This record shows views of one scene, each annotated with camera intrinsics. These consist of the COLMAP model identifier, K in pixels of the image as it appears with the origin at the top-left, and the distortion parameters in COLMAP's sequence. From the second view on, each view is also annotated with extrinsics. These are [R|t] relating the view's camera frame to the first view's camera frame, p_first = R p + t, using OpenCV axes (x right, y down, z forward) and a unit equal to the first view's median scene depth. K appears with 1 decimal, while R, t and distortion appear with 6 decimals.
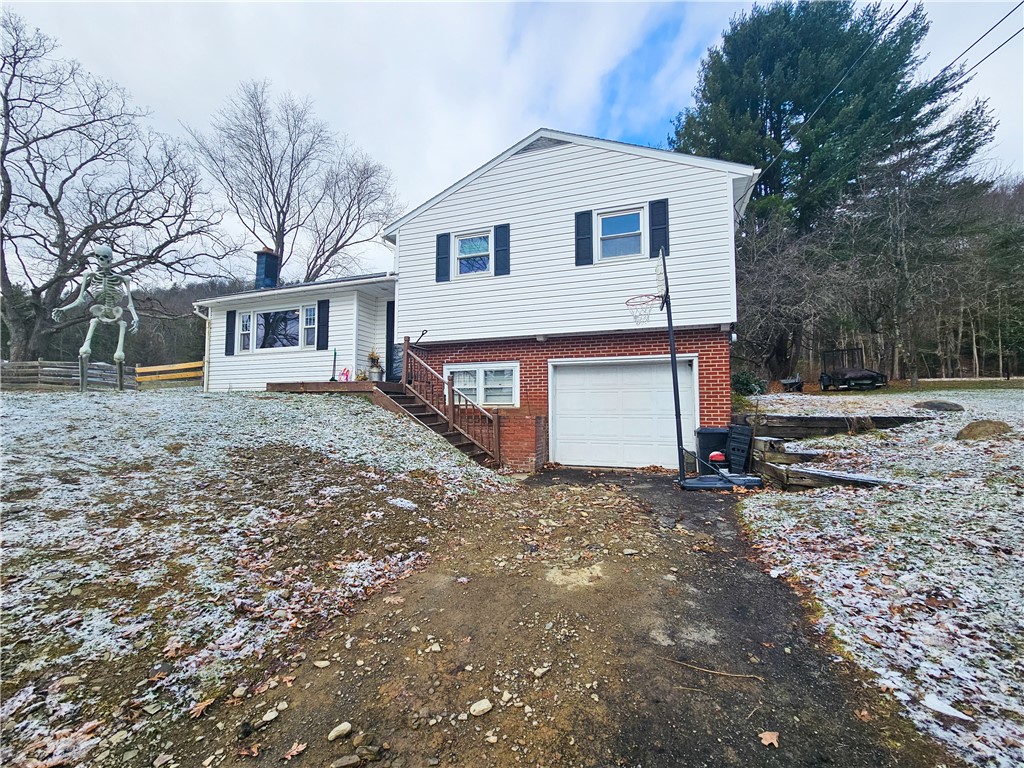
lens RADIAL K [[416.1, 0, 514.3], [0, 416.1, 385.6], [0, 0, 1]] dist [-0.005336, 0.002472]
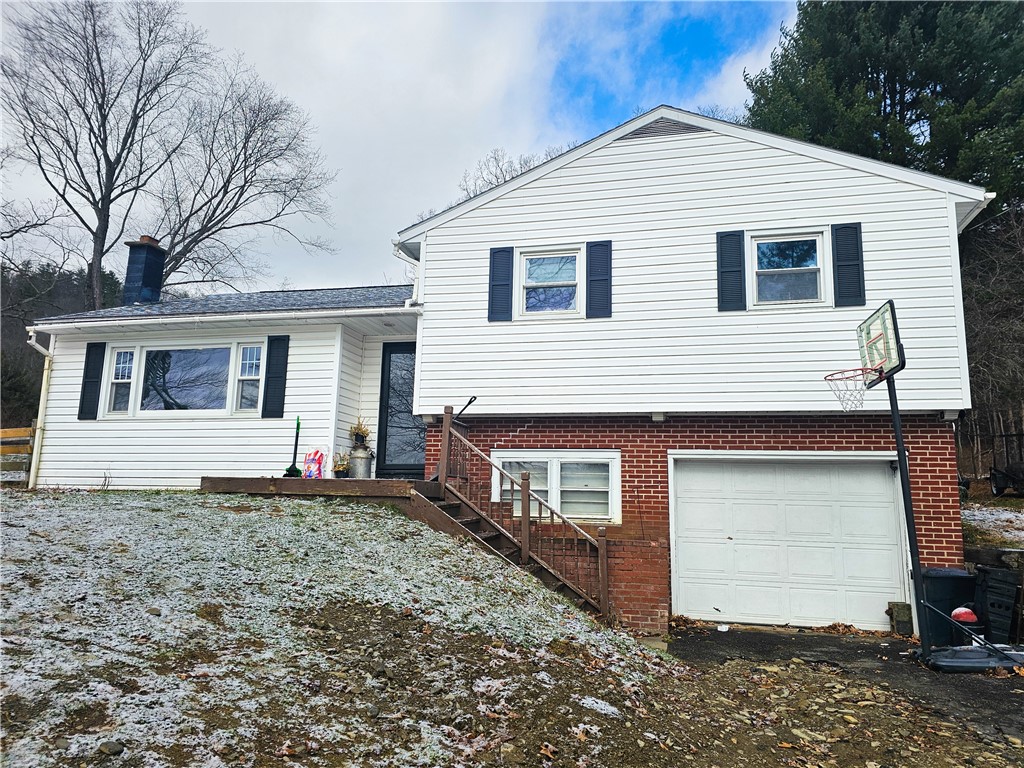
lens RADIAL K [[676.4, 0, 529.1], [0, 676.4, 392.5], [0, 0, 1]] dist [0.078338, -0.071808]
pose [[0.992780, 0.038127, 0.113728, -0.249086], [-0.026284, 0.994243, -0.103872, -0.035676], [-0.117034, 0.100133, 0.988067, -0.021830]]
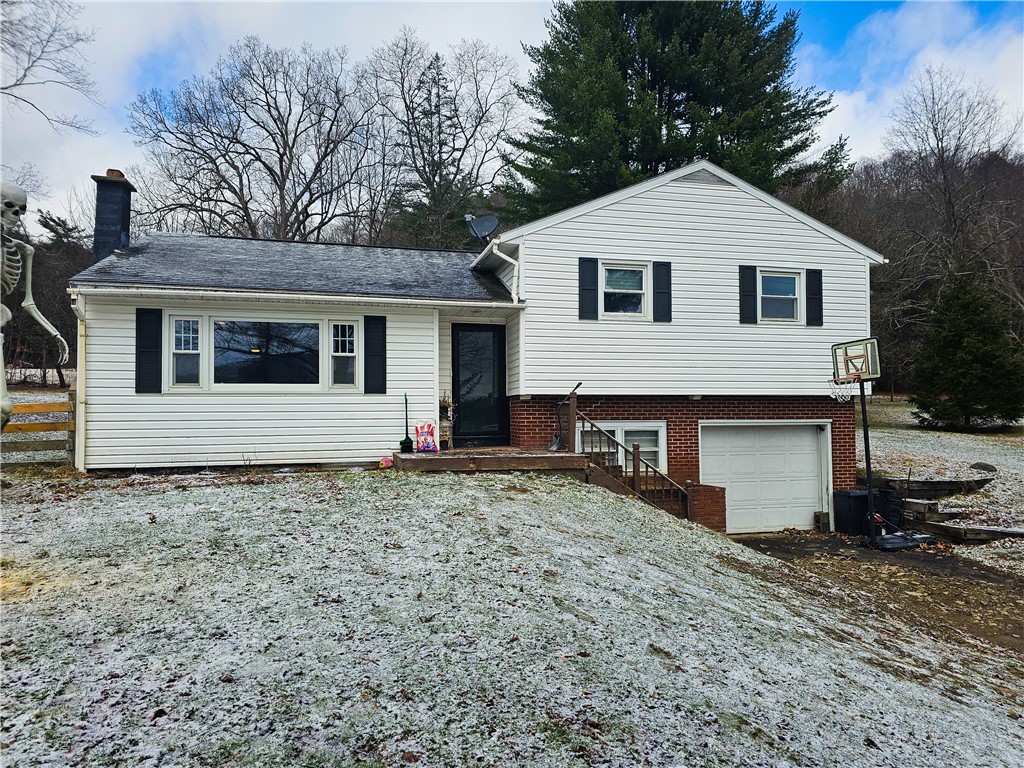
lens RADIAL K [[676.4, 0, 529.1], [0, 676.4, 392.5], [0, 0, 1]] dist [0.078338, -0.071808]
pose [[0.828717, 0.012457, 0.559529, -1.019867], [-0.027629, 0.999444, 0.018671, -0.136216], [-0.558985, -0.030933, 0.828601, -0.011830]]
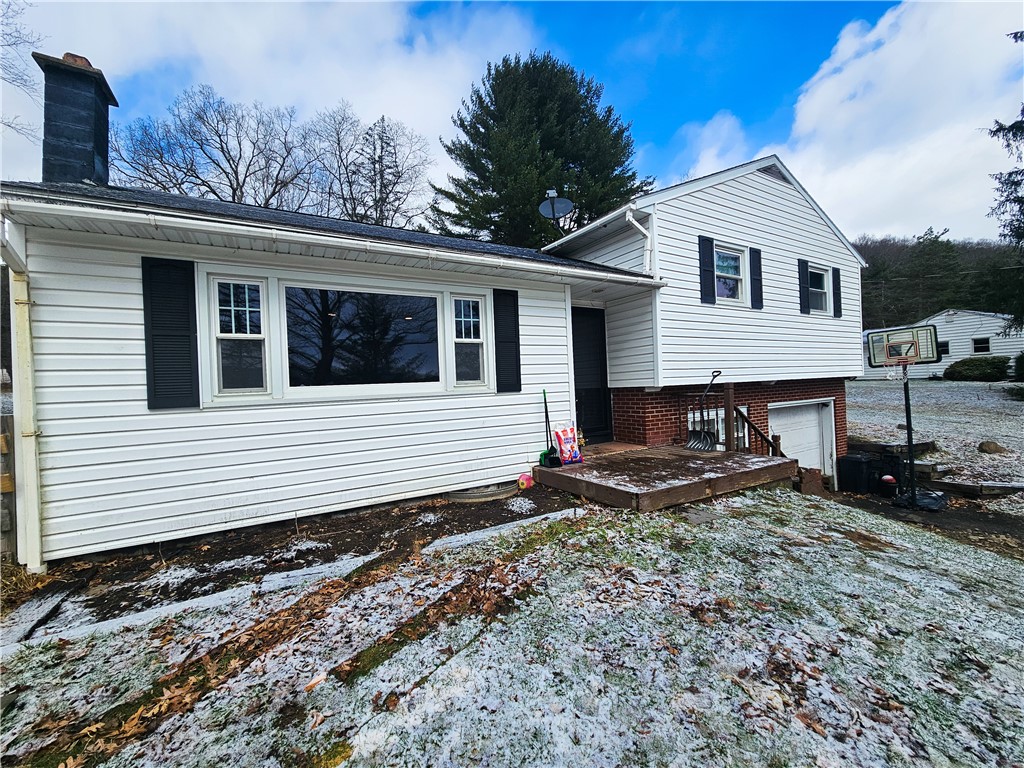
lens RADIAL K [[416.1, 0, 514.3], [0, 416.1, 385.6], [0, 0, 1]] dist [-0.005336, 0.002472]
pose [[0.645562, -0.025096, 0.763296, -0.995126], [-0.004123, 0.999331, 0.036343, -0.133302], [-0.763697, -0.026609, 0.645026, 0.808666]]
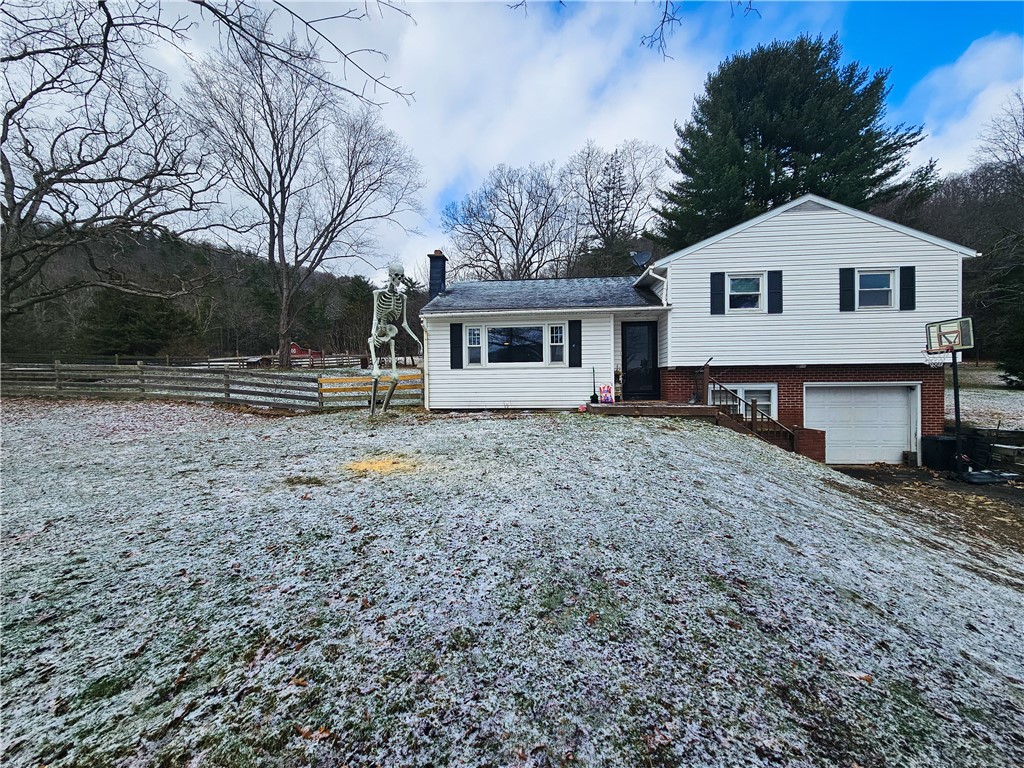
lens RADIAL K [[416.1, 0, 514.3], [0, 416.1, 385.6], [0, 0, 1]] dist [-0.005336, 0.002472]
pose [[0.970199, -0.014438, 0.241879, -1.044339], [-0.002932, 0.997451, 0.071300, -0.136955], [-0.242292, -0.069884, 0.967683, -0.005205]]
